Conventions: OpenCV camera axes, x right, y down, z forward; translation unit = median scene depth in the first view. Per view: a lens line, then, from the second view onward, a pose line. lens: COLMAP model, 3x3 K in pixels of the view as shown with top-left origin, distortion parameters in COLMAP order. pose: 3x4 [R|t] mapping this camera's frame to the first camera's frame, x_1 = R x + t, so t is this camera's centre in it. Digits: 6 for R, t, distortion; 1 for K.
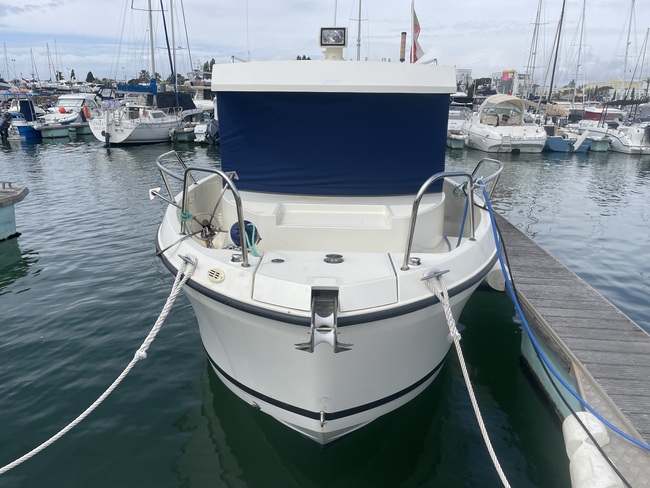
lens RADIAL K [[491.9, 0, 328.7], [0, 491.9, 246.5], [0, 0, 1]] dist [0.033839, -0.045226]
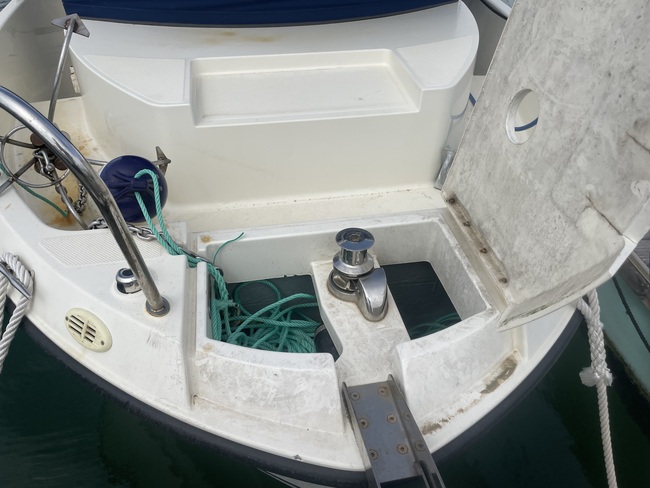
lens RADIAL K [[491.9, 0, 324.8], [0, 491.9, 244.9], [0, 0, 1]] dist [0.033839, -0.045226]
pose [[0.981559, -0.127789, 0.142167, -0.071672], [0.055583, 0.902374, 0.427355, -0.153501], [-0.182899, -0.411572, 0.892836, 0.542065]]
